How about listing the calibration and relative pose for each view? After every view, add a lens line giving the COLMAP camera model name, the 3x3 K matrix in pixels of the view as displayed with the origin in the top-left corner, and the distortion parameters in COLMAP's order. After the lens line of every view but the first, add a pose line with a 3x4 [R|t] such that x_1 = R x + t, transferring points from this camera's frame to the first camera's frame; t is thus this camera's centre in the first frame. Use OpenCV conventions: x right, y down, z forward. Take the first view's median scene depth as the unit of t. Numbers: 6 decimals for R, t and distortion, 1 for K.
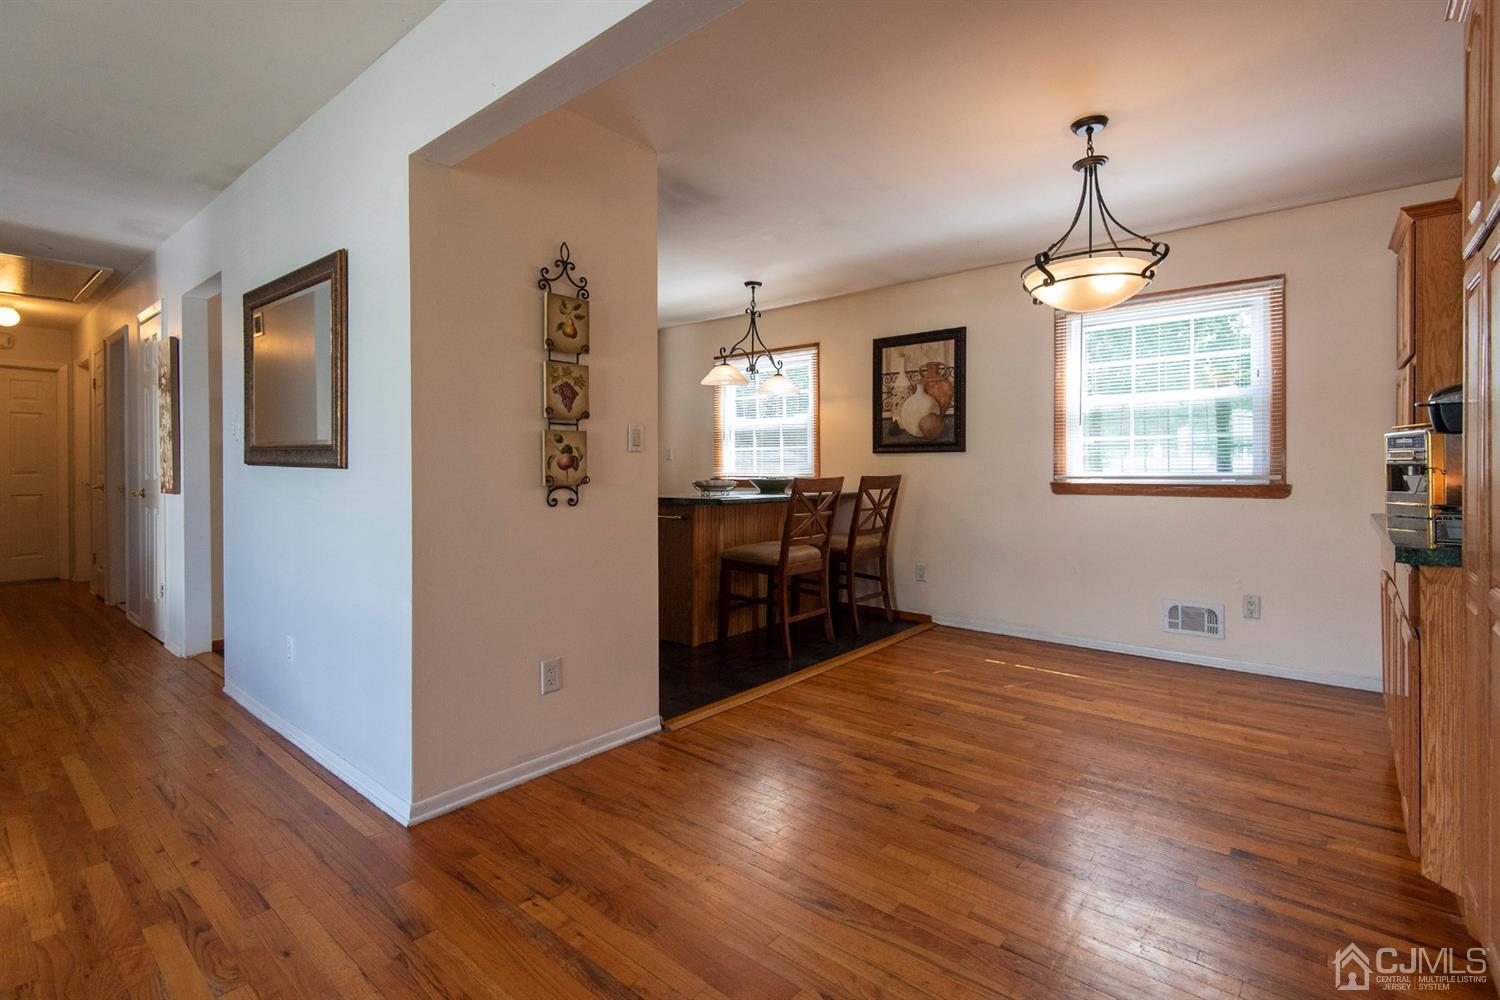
lens RADIAL K [[685.7, 0, 756.4], [0, 685.7, 471.6], [0, 0, 1]] dist [0.037034, -0.022288]
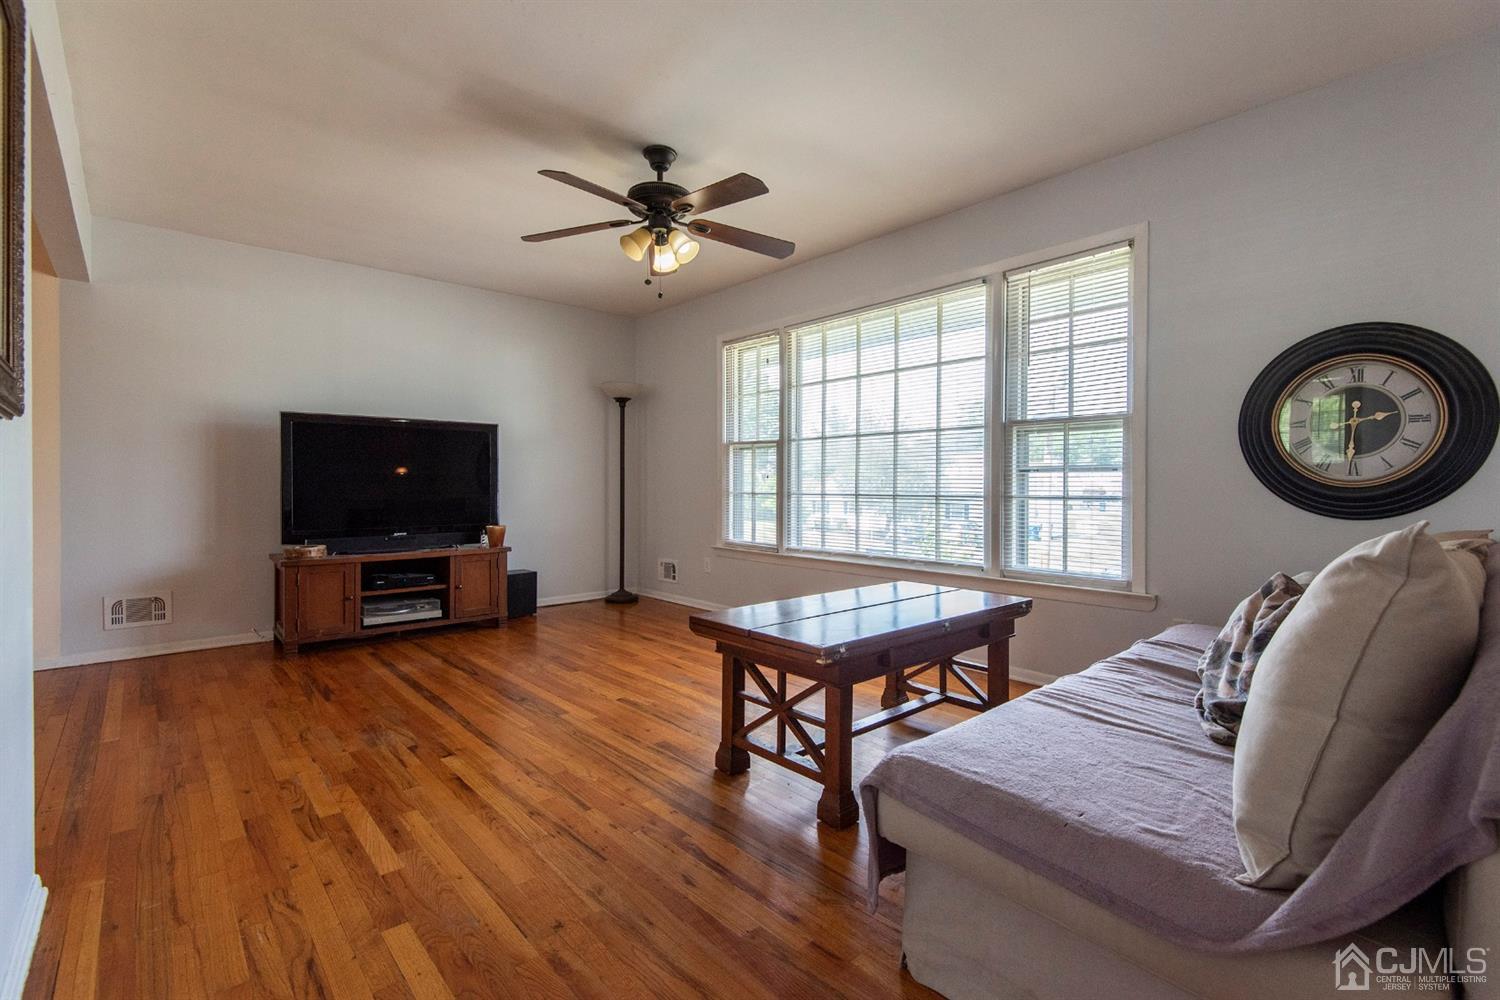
lens RADIAL K [[665.5, 0, 768.0], [0, 665.5, 471.2], [0, 0, 1]] dist [0.010845, -0.011089]
pose [[-0.991925, 0.003270, 0.126787, -0.754794], [0.000698, 0.999793, -0.020325, 0.028452], [-0.126828, -0.020072, -0.991722, 0.883168]]
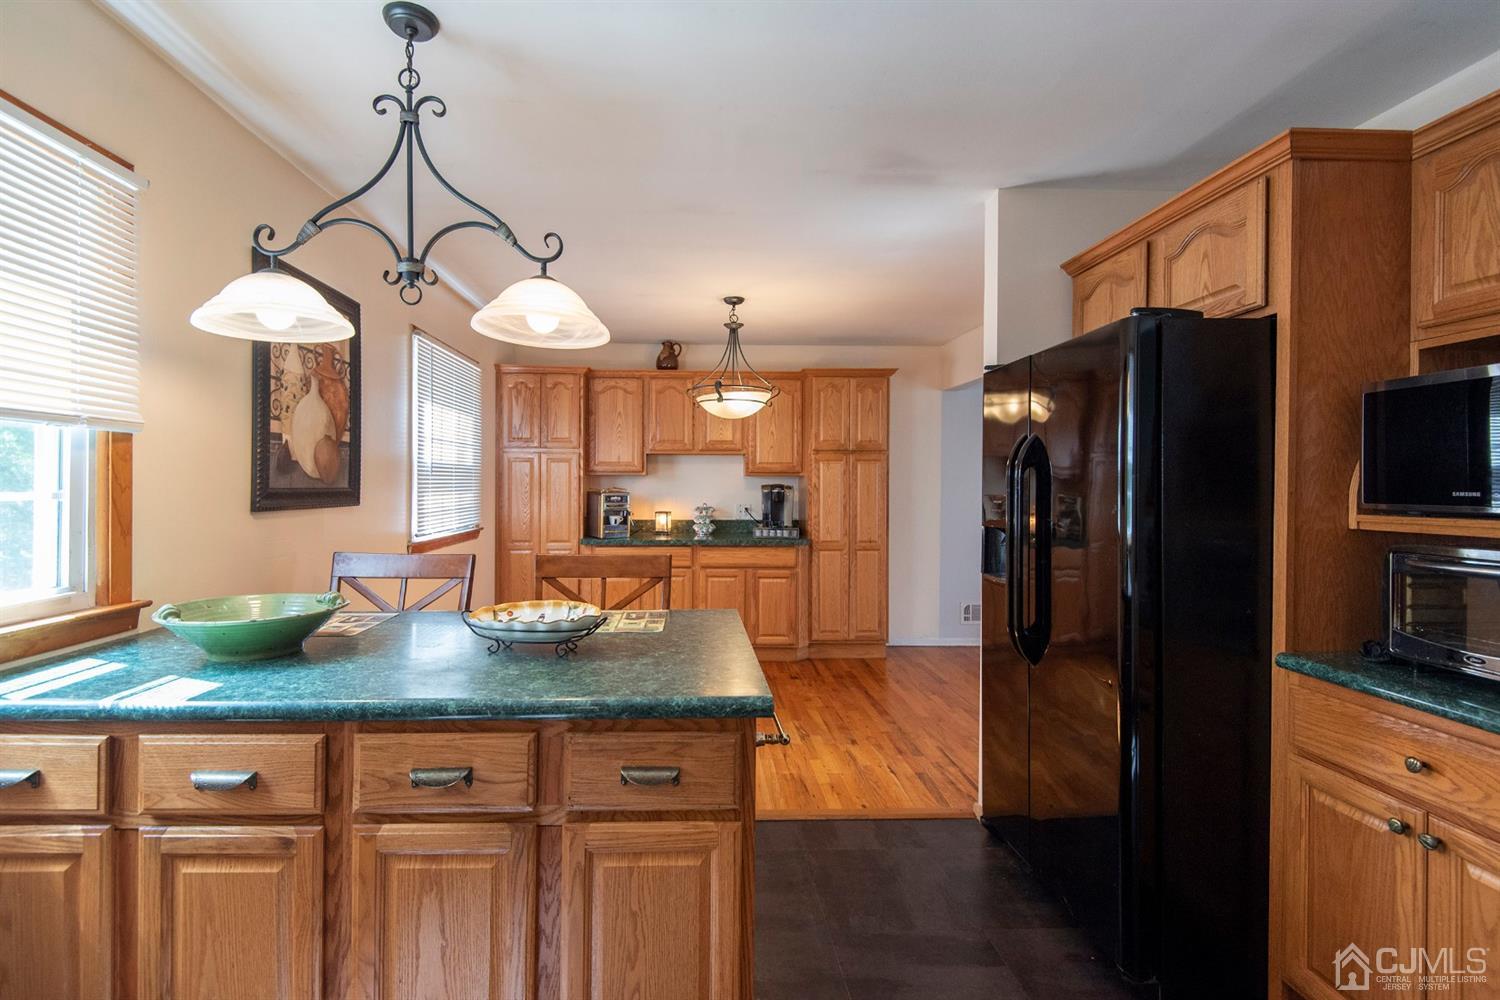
lens RADIAL K [[690.3, 0, 710.8], [0, 690.3, 486.4], [0, 0, 1]] dist [0.002905, 0.000291]
pose [[-0.658817, -0.004298, 0.752291, -0.451459], [-0.002184, 0.999990, 0.003800, -0.058666], [-0.752300, 0.000861, -0.658820, 1.407455]]
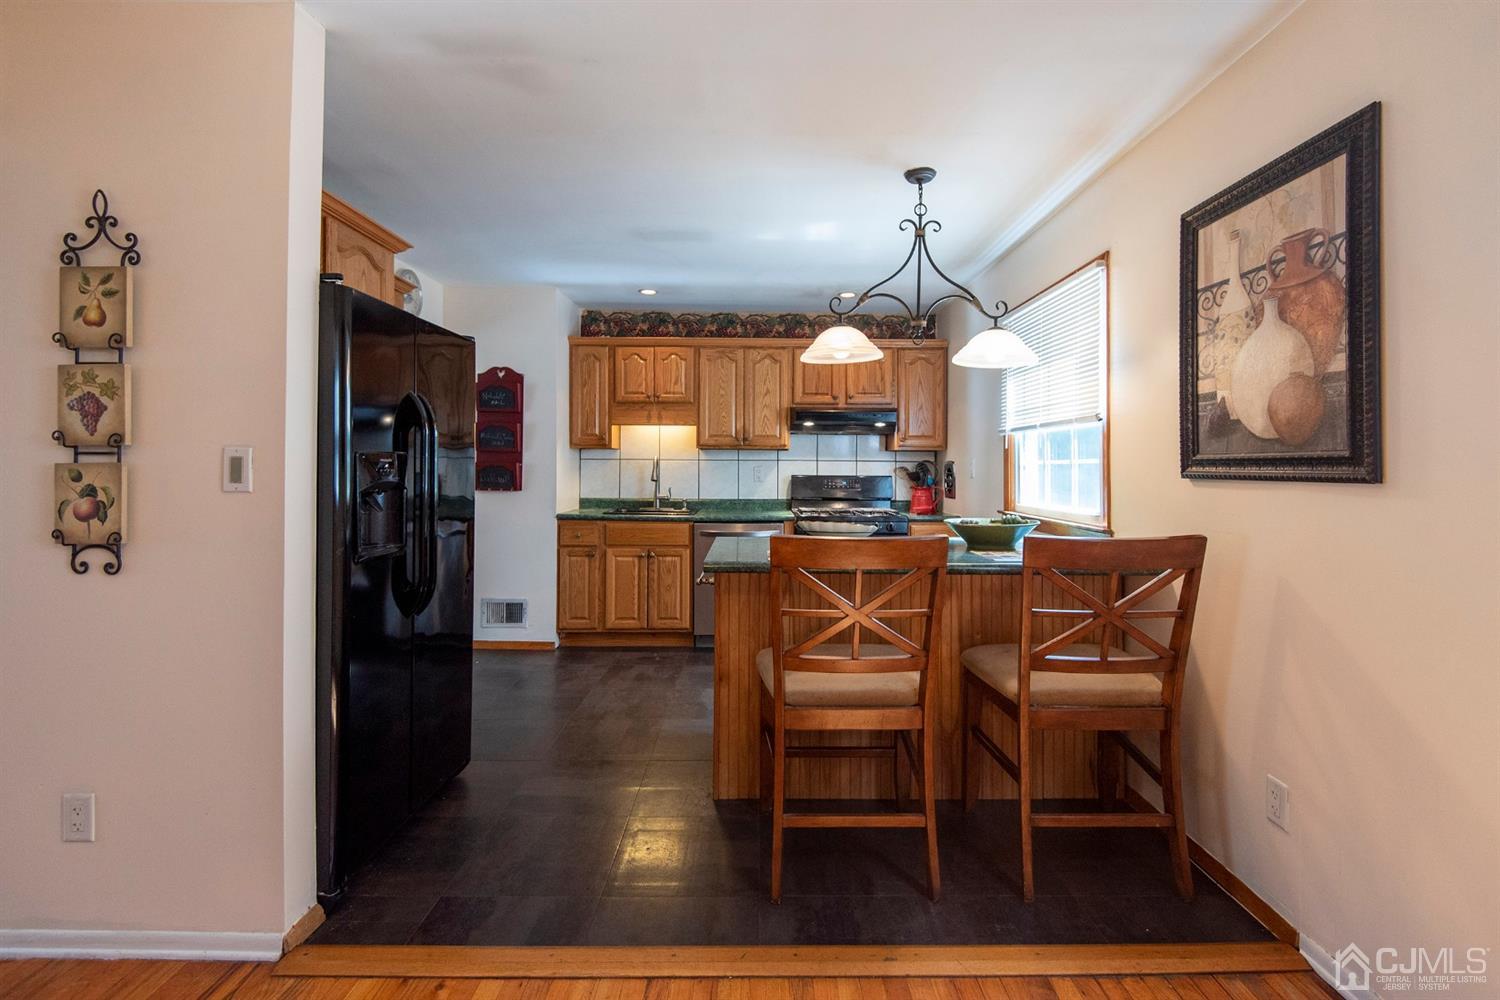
lens RADIAL K [[708.1, 0, 774.7], [0, 708.1, 457.1], [0, 0, 1]] dist [-0.001980, -0.000508]
pose [[0.653063, -0.005219, -0.757286, 0.445259], [-0.009958, 0.999831, -0.015478, -0.039653], [0.757238, 0.017649, 0.652900, 0.678652]]
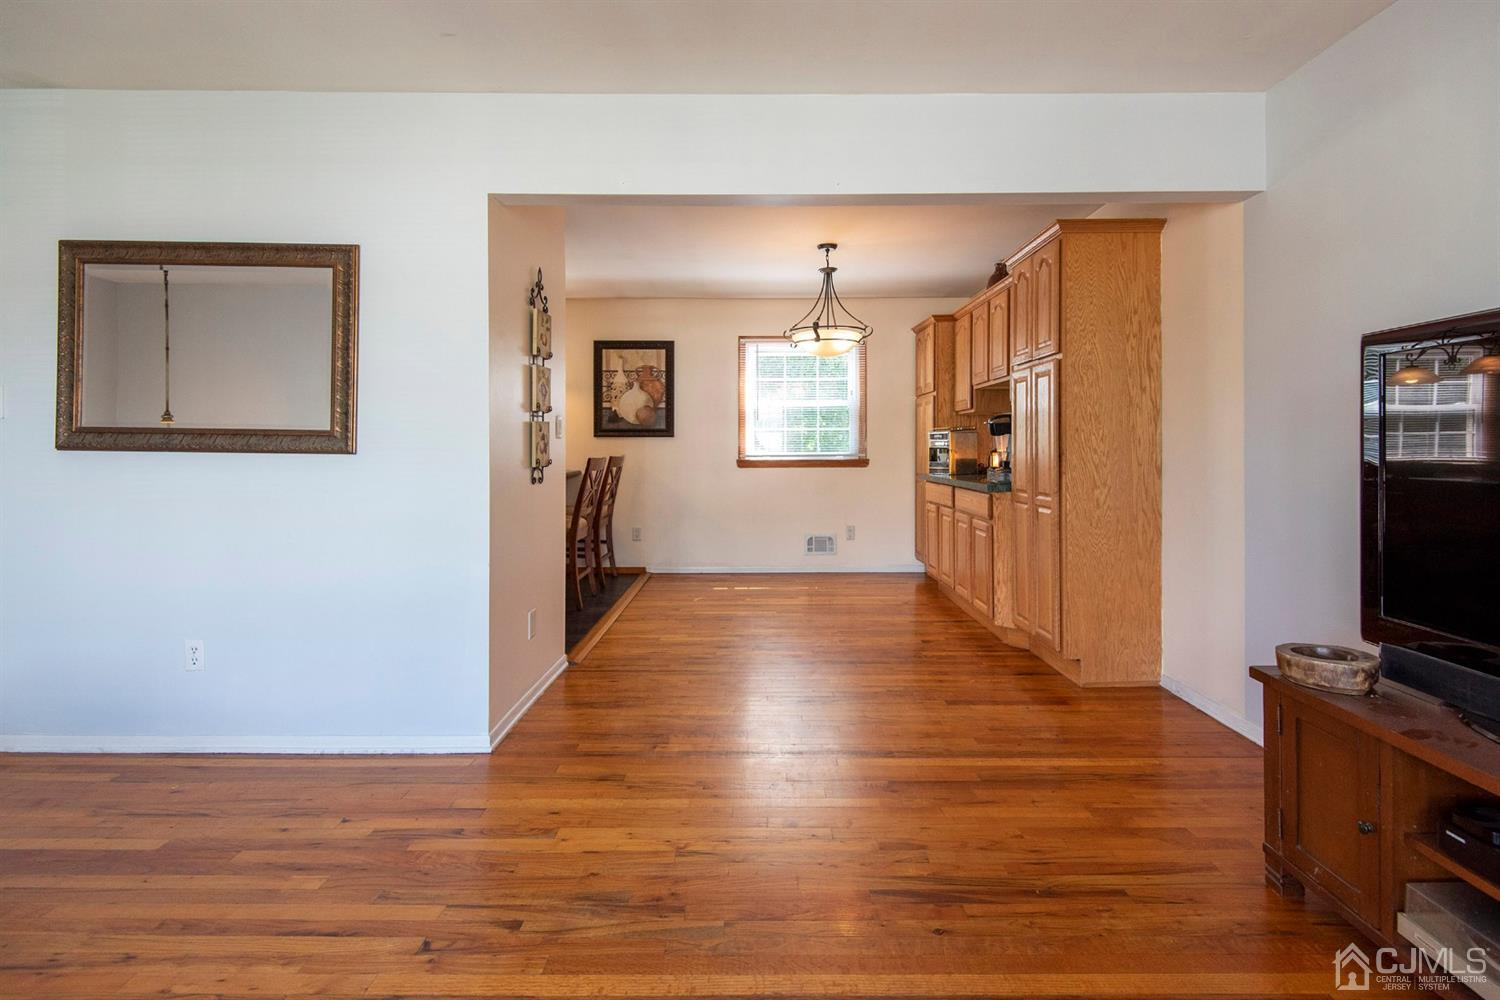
lens RADIAL K [[689.2, 0, 759.4], [0, 689.2, 447.9], [0, 0, 1]] dist [0.040925, -0.024482]
pose [[0.764684, -0.001059, 0.644405, -0.496890], [0.002957, 0.999994, -0.001865, -0.006305], [-0.644399, 0.003331, 0.764682, -0.120694]]
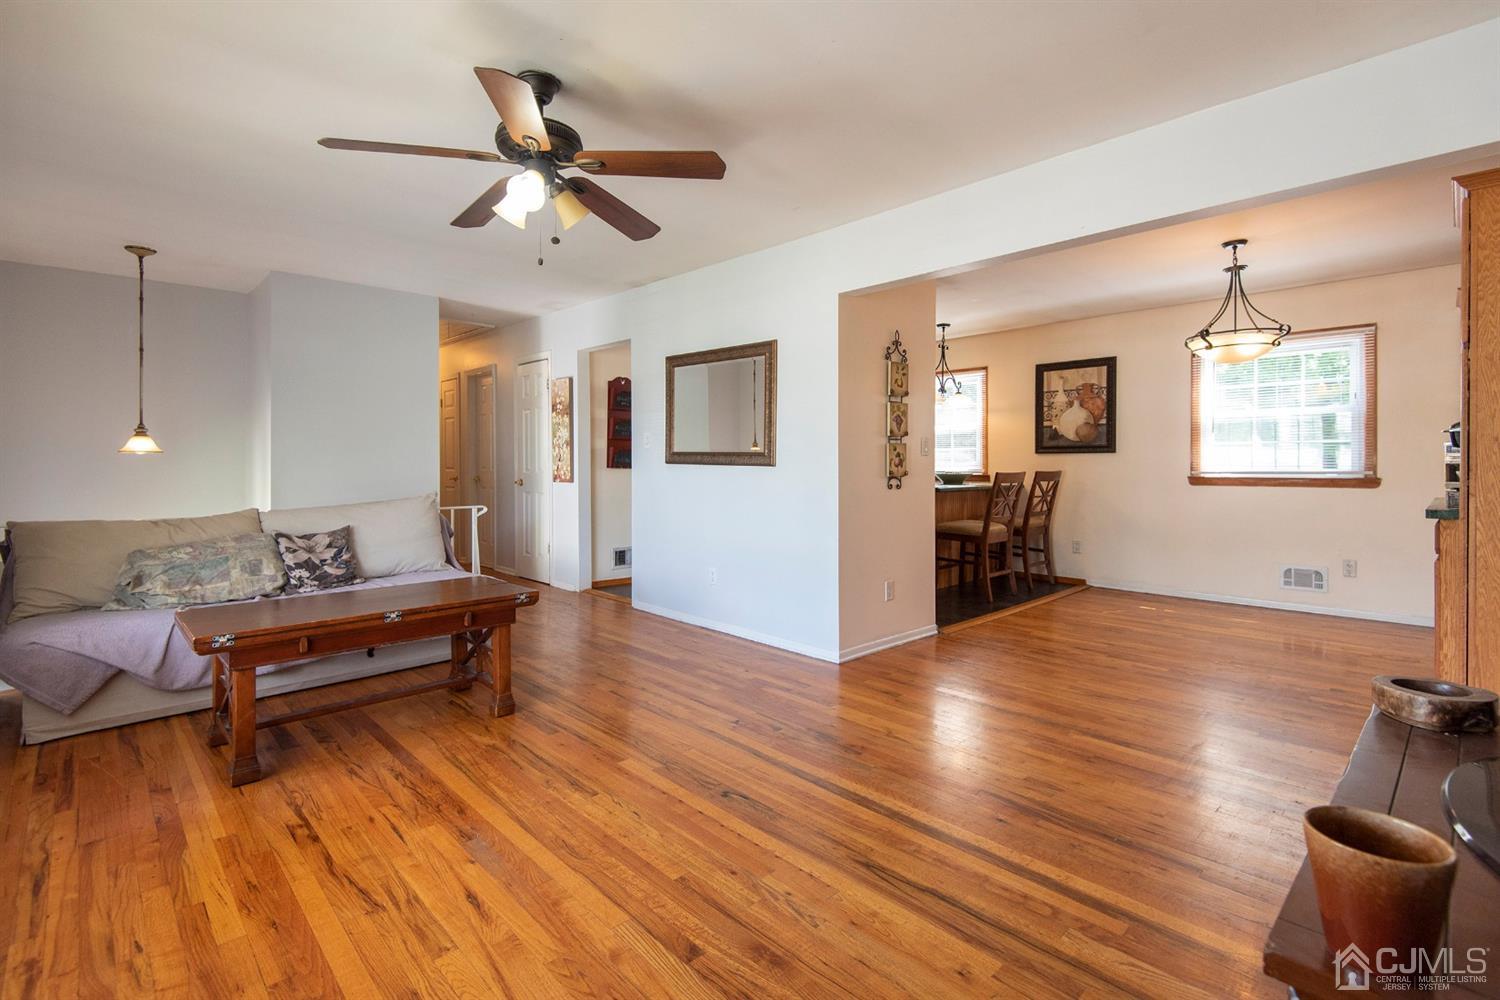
lens RADIAL K [[686.1, 0, 756.7], [0, 686.1, 469.8], [0, 0, 1]] dist [0.031214, -0.023190]
pose [[0.995025, 0.001238, -0.099616, -0.288610], [-0.000818, 0.999991, 0.004259, -0.001845], [0.099620, -0.004156, 0.995017, -0.437260]]
